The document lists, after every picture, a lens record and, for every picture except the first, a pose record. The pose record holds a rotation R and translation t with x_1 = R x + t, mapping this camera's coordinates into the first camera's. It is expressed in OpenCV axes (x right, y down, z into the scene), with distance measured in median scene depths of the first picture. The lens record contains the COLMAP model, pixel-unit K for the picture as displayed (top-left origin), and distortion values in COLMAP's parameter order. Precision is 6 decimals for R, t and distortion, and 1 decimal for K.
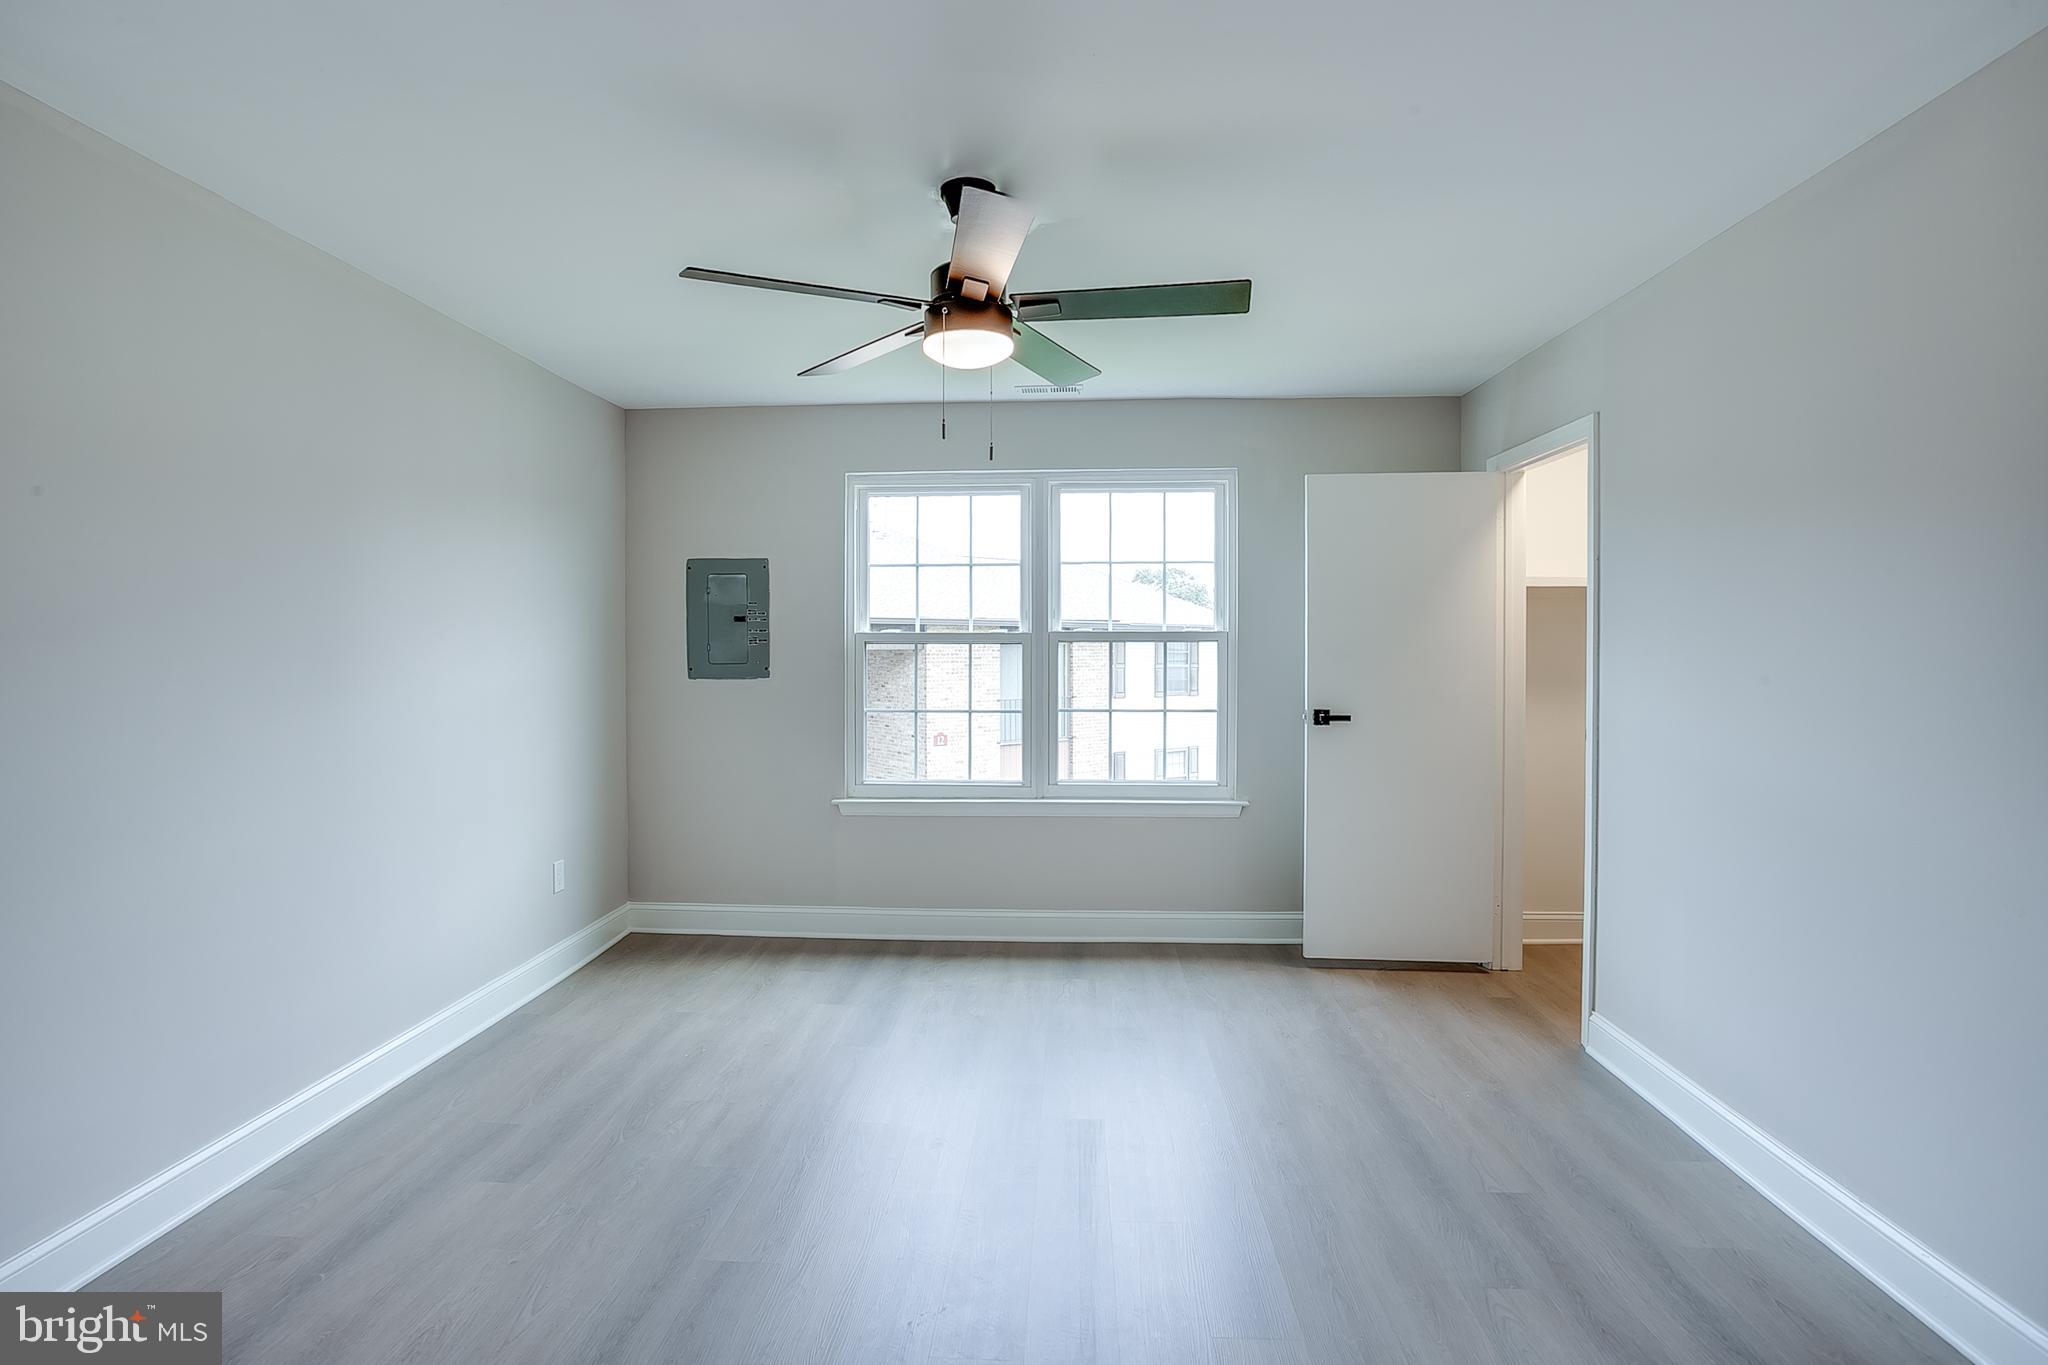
lens RADIAL K [[1007.9, 0, 1025.8], [0, 1007.9, 664.4], [0, 0, 1]] dist [-0.041425, 0.018339]
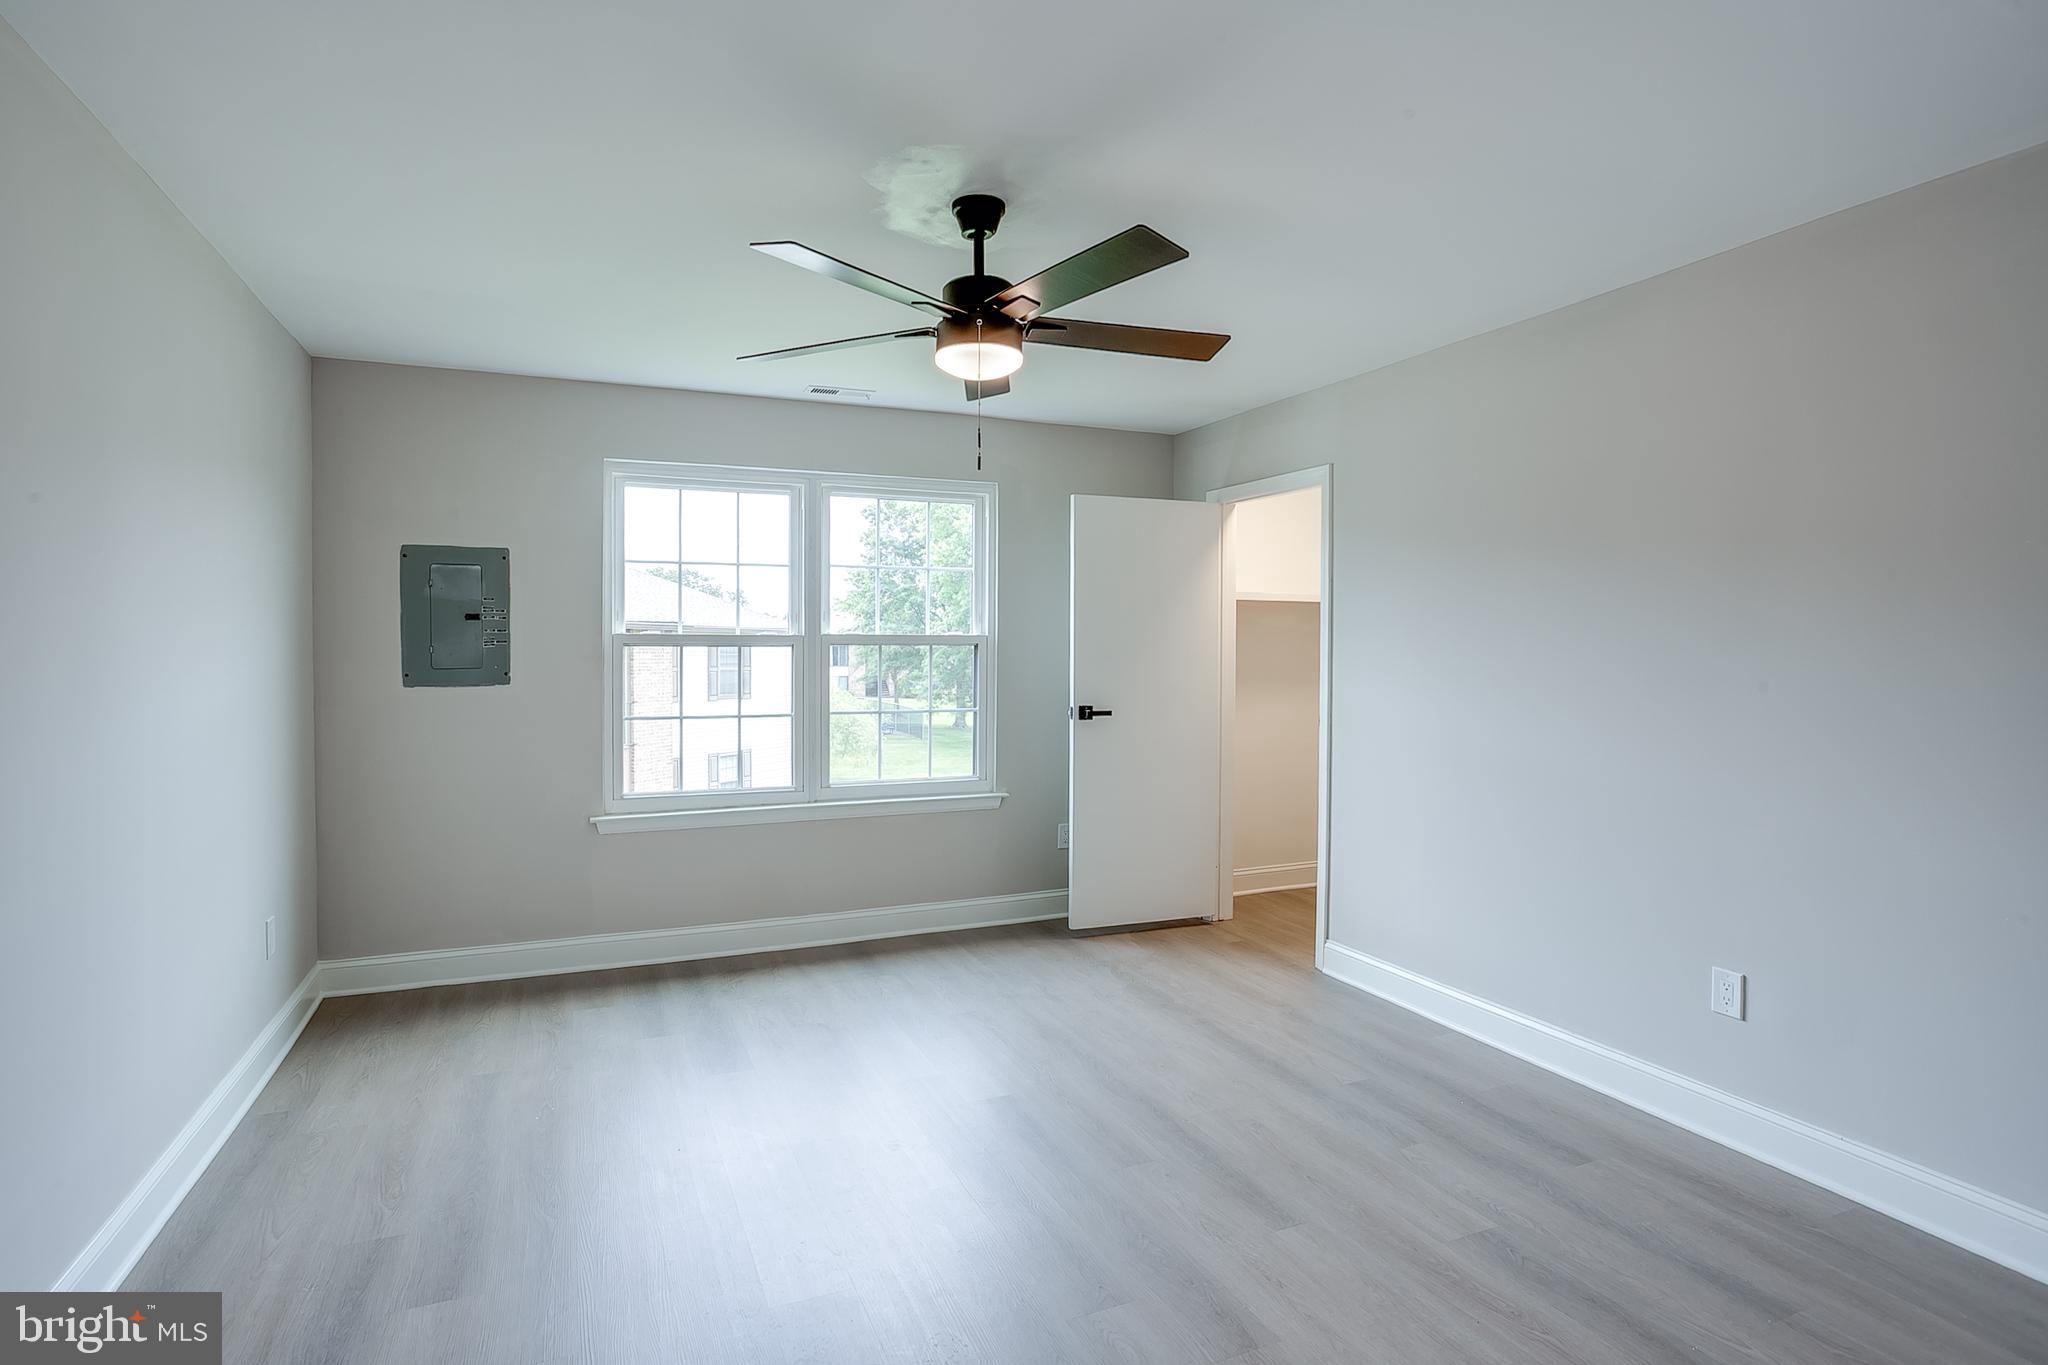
lens RADIAL K [[1007.9, 0, 987.6], [0, 1007.9, 672.0], [0, 0, 1]] dist [-0.041425, 0.018339]
pose [[0.899652, -0.008257, 0.436529, -0.266037], [0.006418, 0.999963, 0.005687, 0.000140], [-0.436560, -0.002315, 0.899672, 0.034862]]
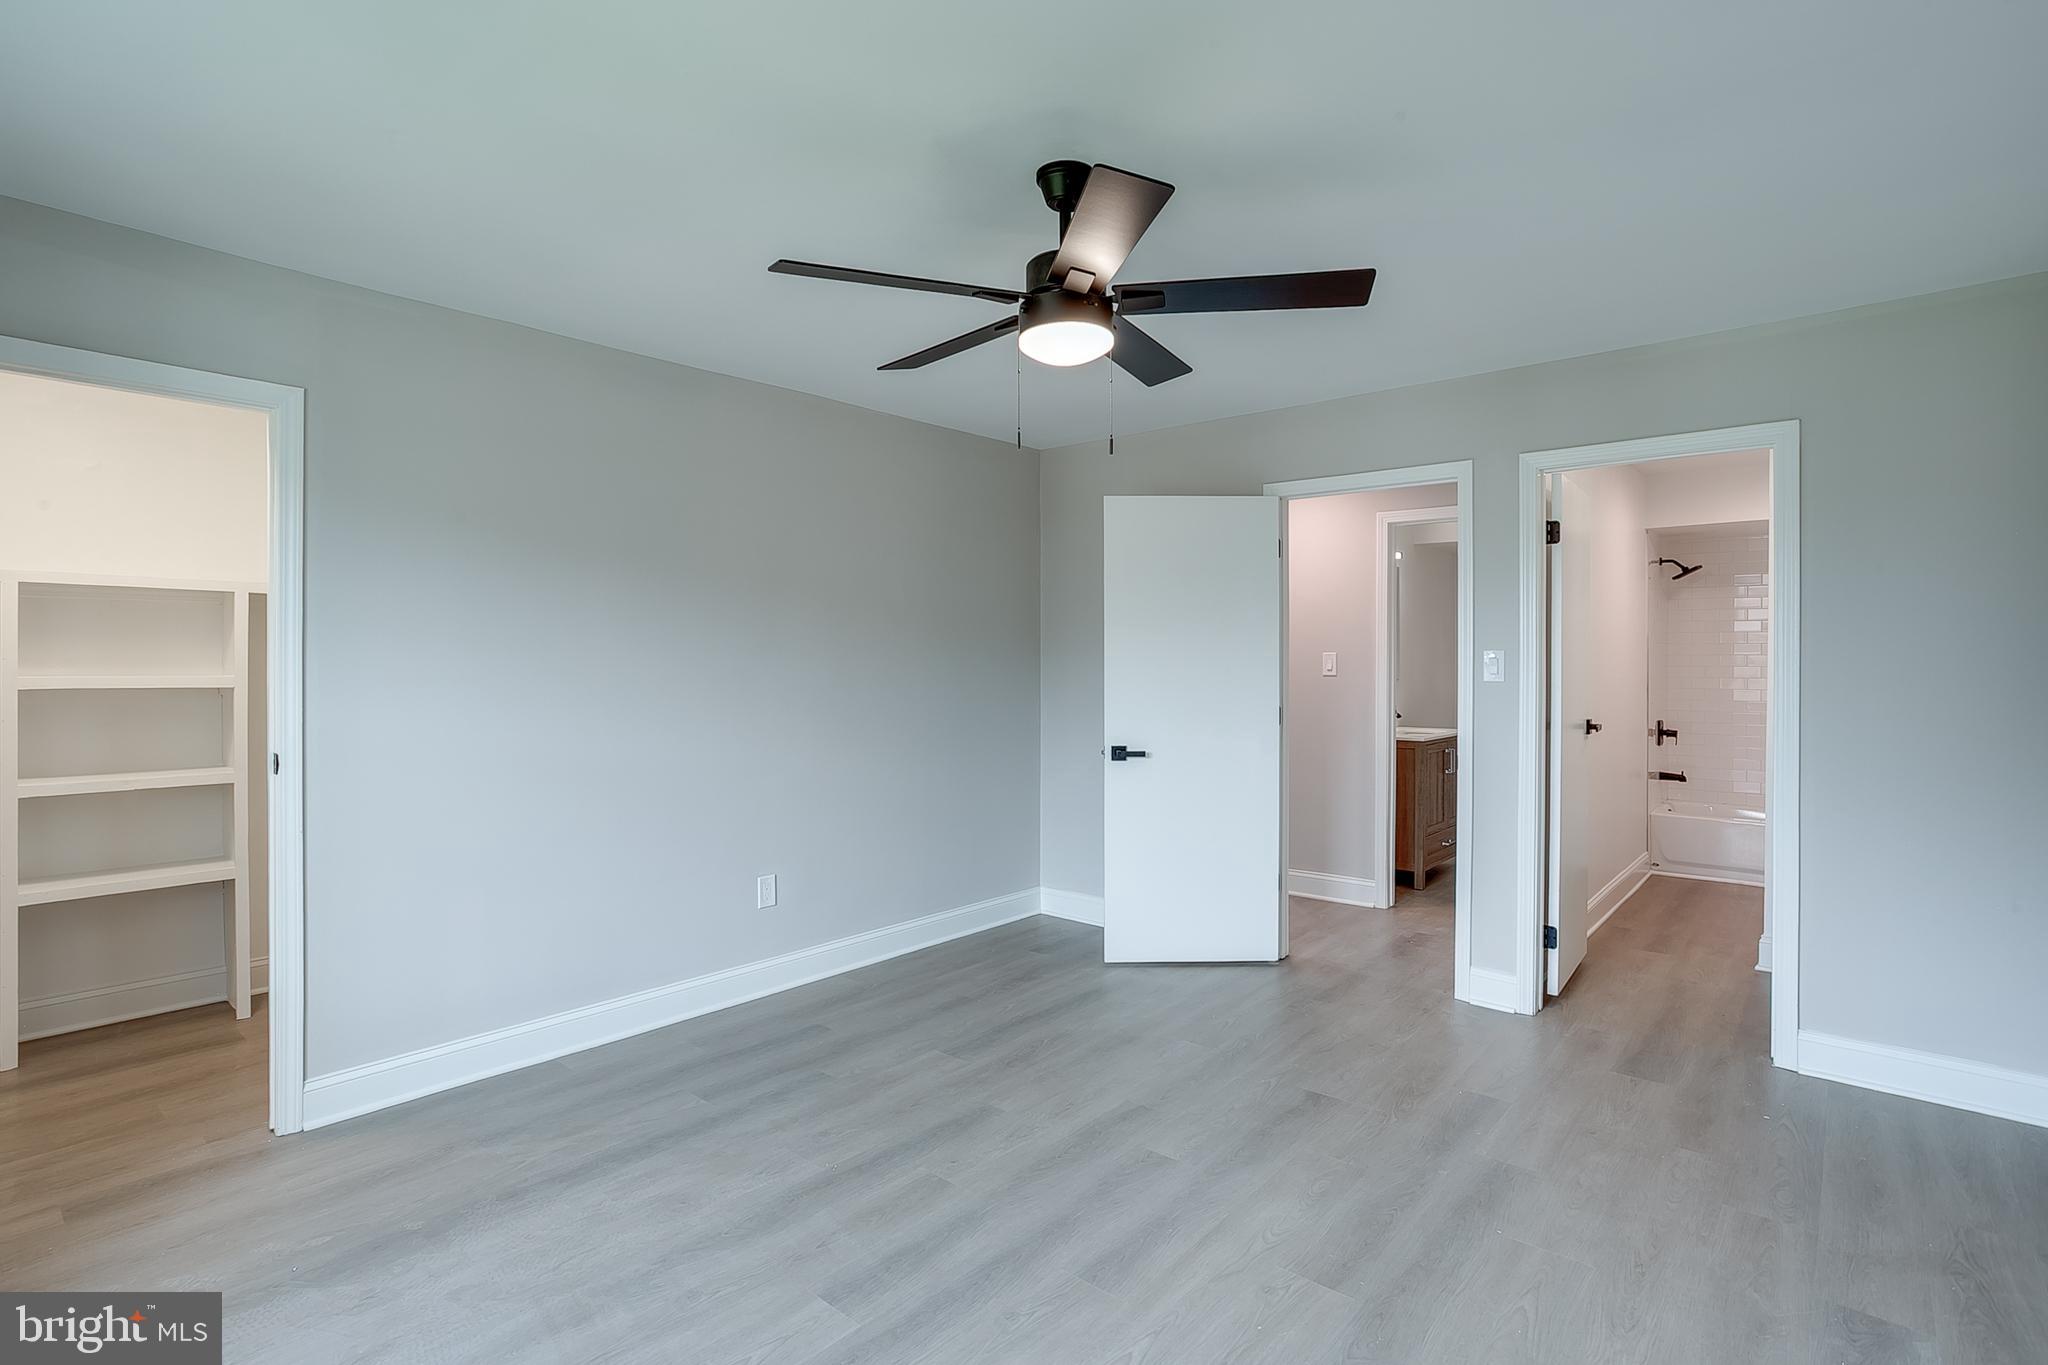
lens RADIAL K [[957.8, 0, 1005.6], [0, 957.8, 664.1], [0, 0, 1]] dist [0.003273, 0.000797]
pose [[-0.781392, 0.002024, 0.624037, -0.307836], [0.010368, 0.999899, 0.009739, -0.010032], [-0.623954, 0.014079, -0.781334, 0.923993]]
